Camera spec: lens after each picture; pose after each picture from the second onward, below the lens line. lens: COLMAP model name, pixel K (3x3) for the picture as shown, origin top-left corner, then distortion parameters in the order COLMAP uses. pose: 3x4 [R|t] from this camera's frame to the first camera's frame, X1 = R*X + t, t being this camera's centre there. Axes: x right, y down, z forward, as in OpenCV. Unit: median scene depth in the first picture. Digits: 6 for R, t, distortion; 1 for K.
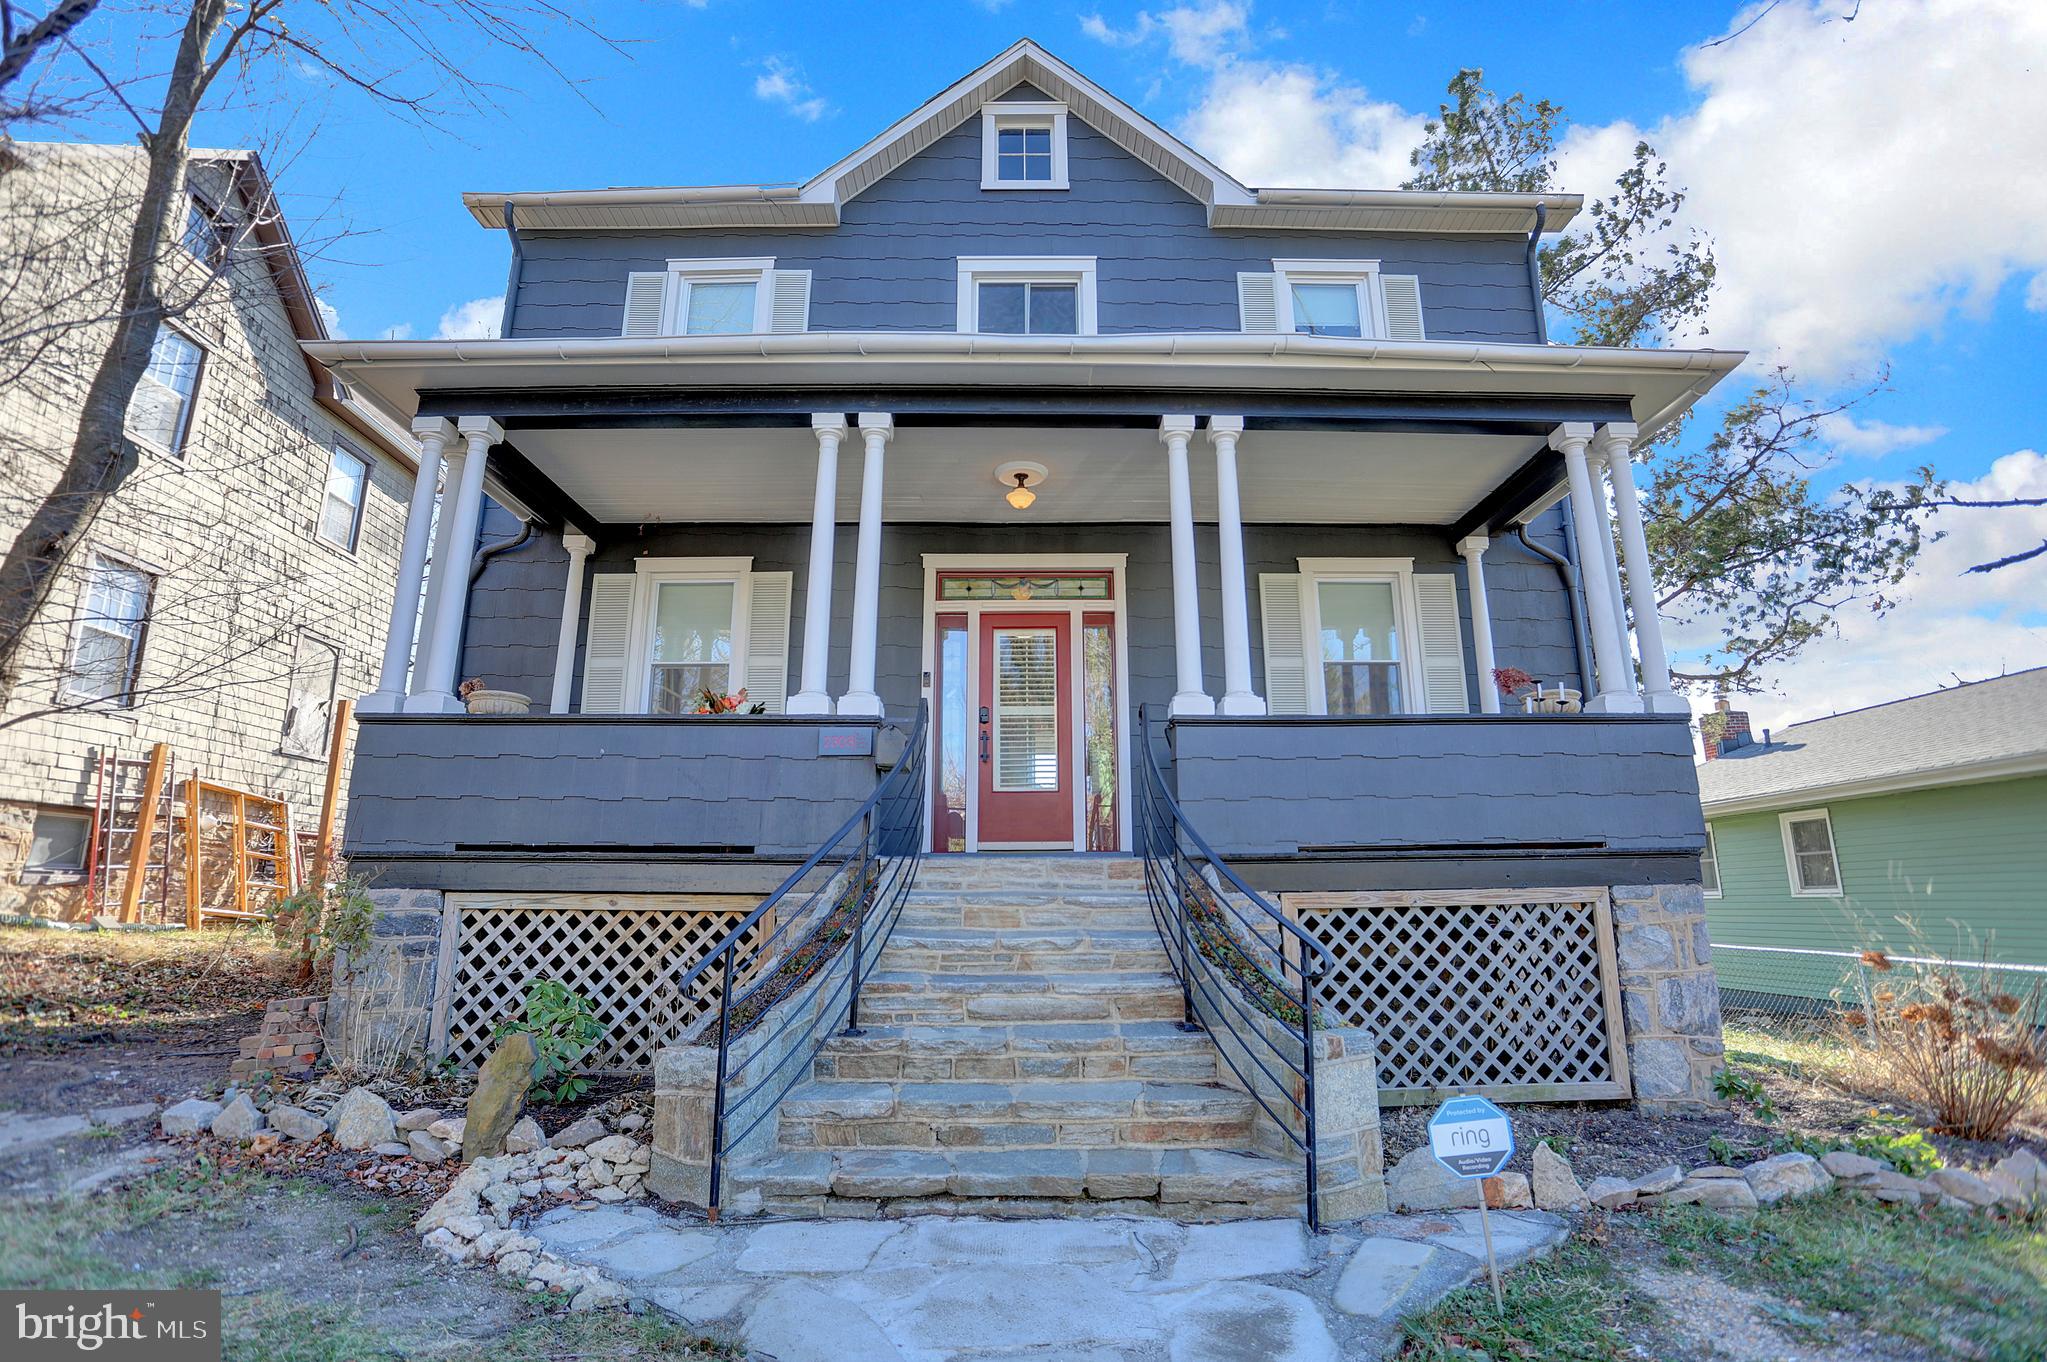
lens RADIAL K [[981.9, 0, 1023.5], [0, 981.9, 681.0], [0, 0, 1]] dist [-0.072749, 0.033113]
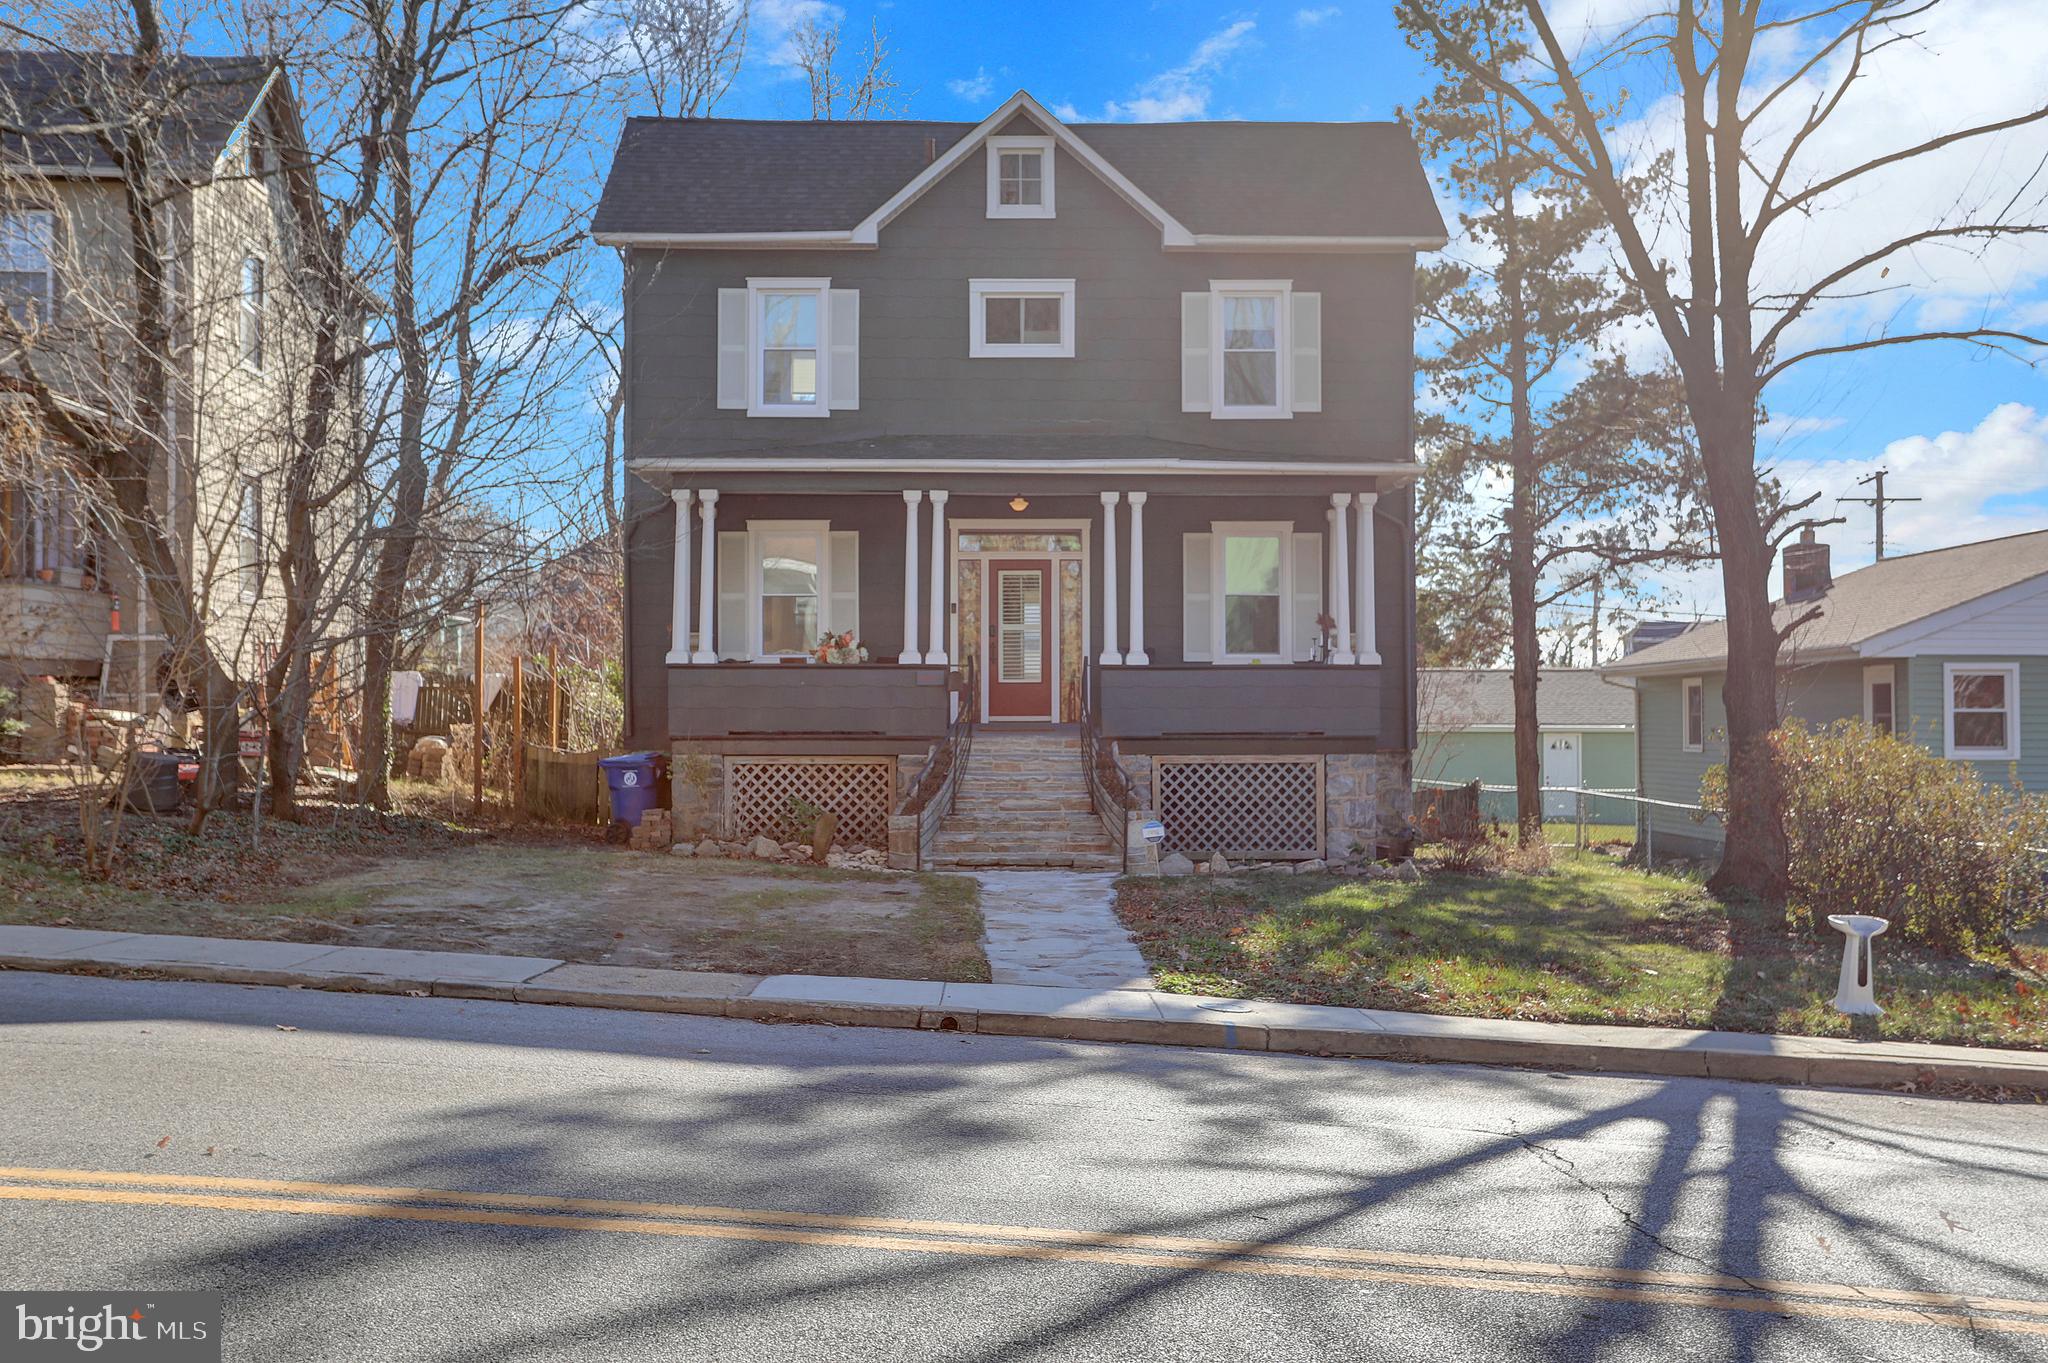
lens RADIAL K [[1989.8, 0, 1024.0], [0, 1989.8, 681.5], [0, 0, 1]] dist [0.046836, 0.002750]
pose [[0.999807, 0.003483, 0.019360, -0.074317], [-0.007293, 0.979687, 0.200400, -0.734621], [-0.018269, -0.200503, 0.979523, -2.909776]]
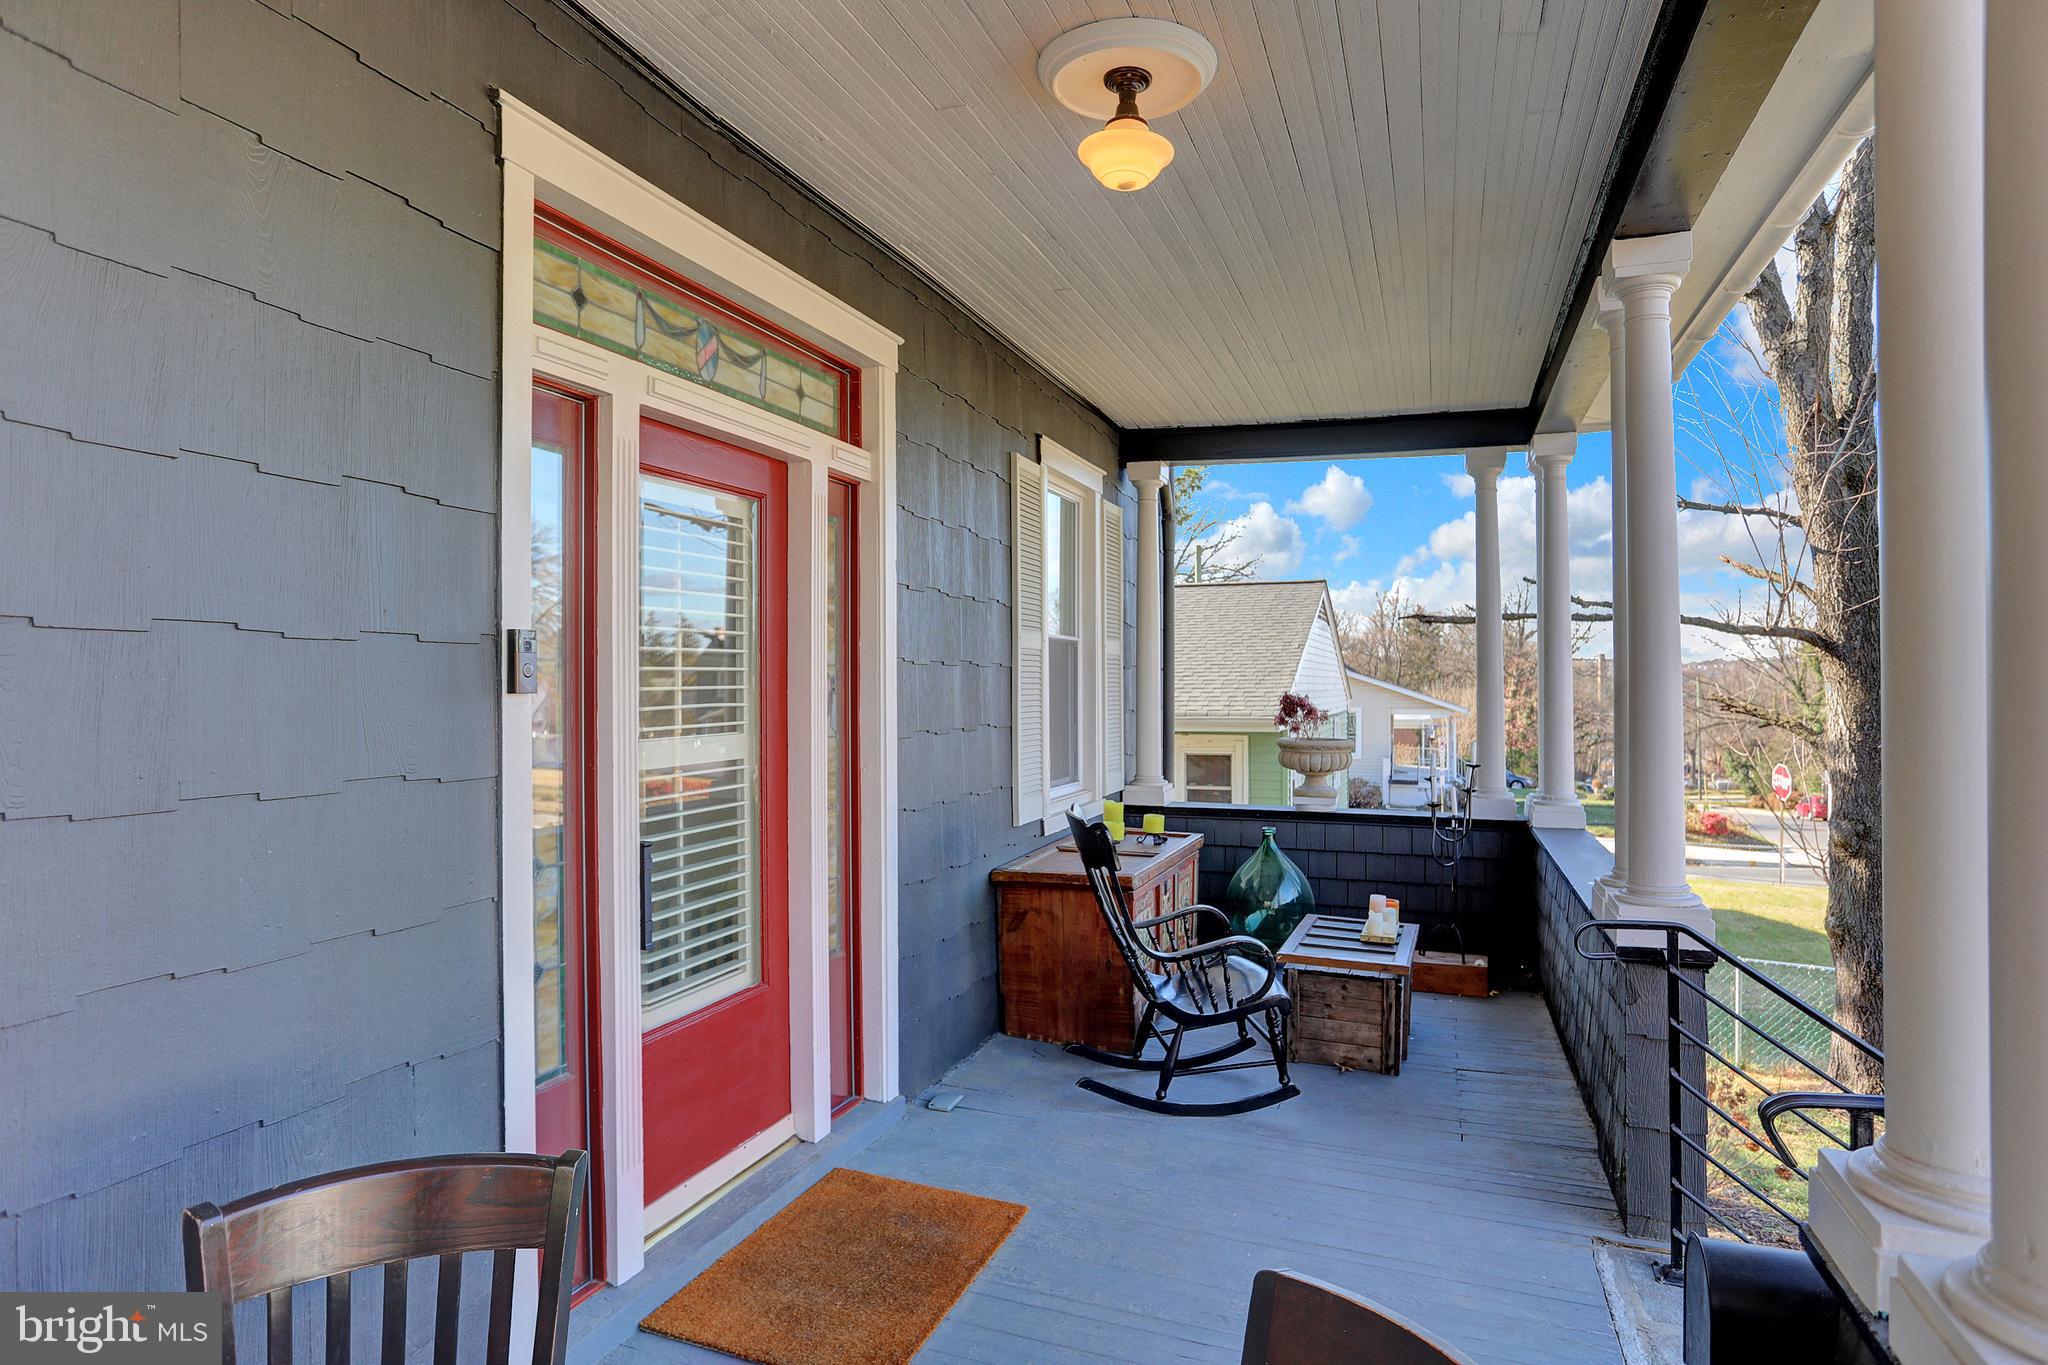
lens RADIAL K [[1204.6, 0, 1024.0], [0, 1204.6, 682.5], [0, 0, 1]] dist [-0.004364, -0.000721]
pose [[0.346459, 0.002692, 0.938061, -0.492290], [-0.215784, 0.973408, 0.076904, -0.068685], [-0.912909, -0.229063, 0.337827, 1.180399]]
